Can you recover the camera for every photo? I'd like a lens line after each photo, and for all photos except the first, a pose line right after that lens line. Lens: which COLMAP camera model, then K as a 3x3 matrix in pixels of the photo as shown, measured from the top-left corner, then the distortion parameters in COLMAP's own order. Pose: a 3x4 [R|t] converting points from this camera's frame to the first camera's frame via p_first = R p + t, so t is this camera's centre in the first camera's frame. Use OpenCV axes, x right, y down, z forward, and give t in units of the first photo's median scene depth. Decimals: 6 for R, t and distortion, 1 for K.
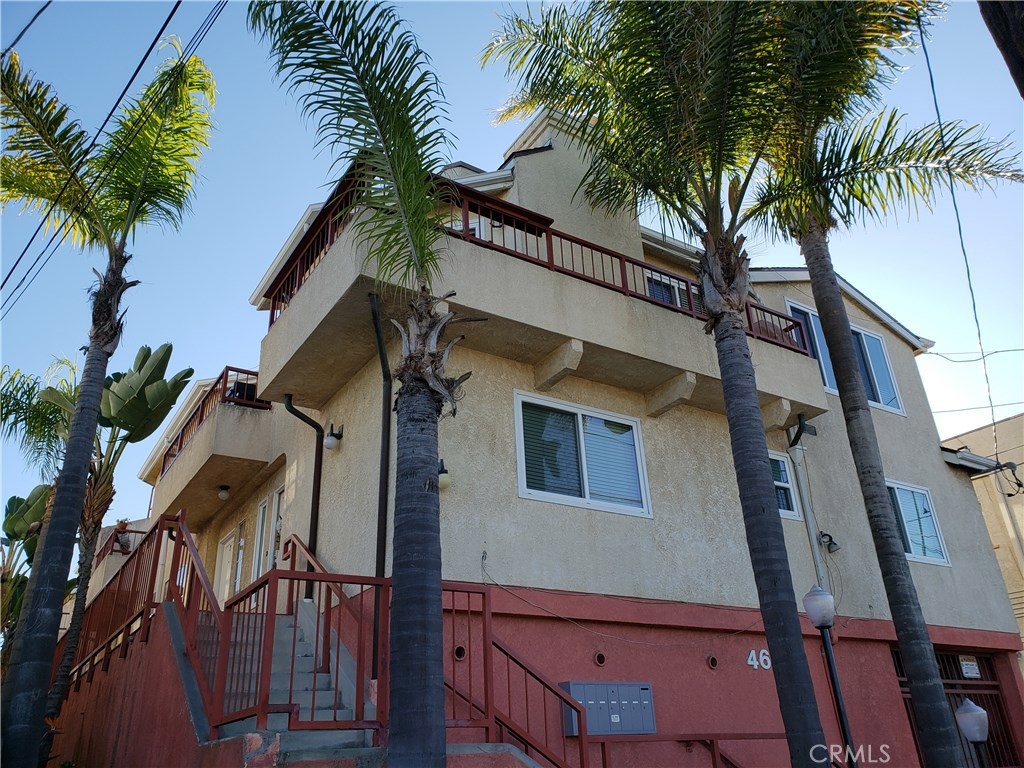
lens RADIAL K [[804.3, 0, 509.6], [0, 804.3, 383.0], [0, 0, 1]] dist [0.037934, -0.028700]
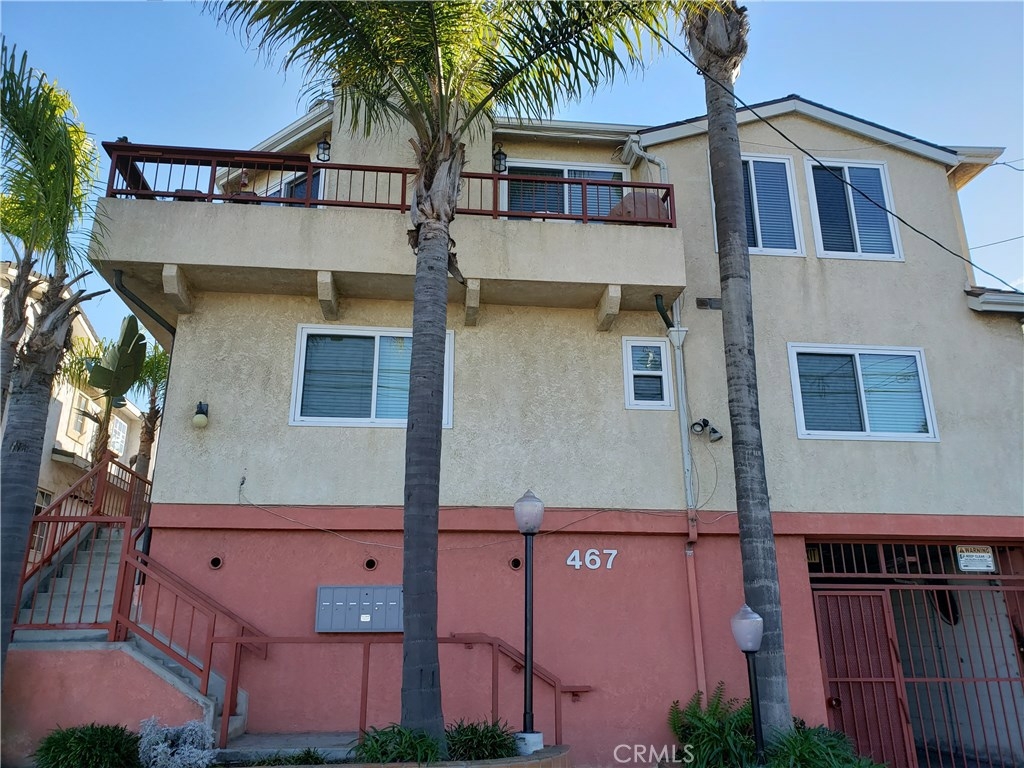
lens RADIAL K [[804.3, 0, 511.3], [0, 804.3, 382.0], [0, 0, 1]] dist [0.037934, -0.028700]
pose [[0.894576, -0.097420, -0.436169, 0.715368], [0.161038, 0.980658, 0.111251, 0.009084], [0.416895, -0.169762, 0.892961, 0.137252]]
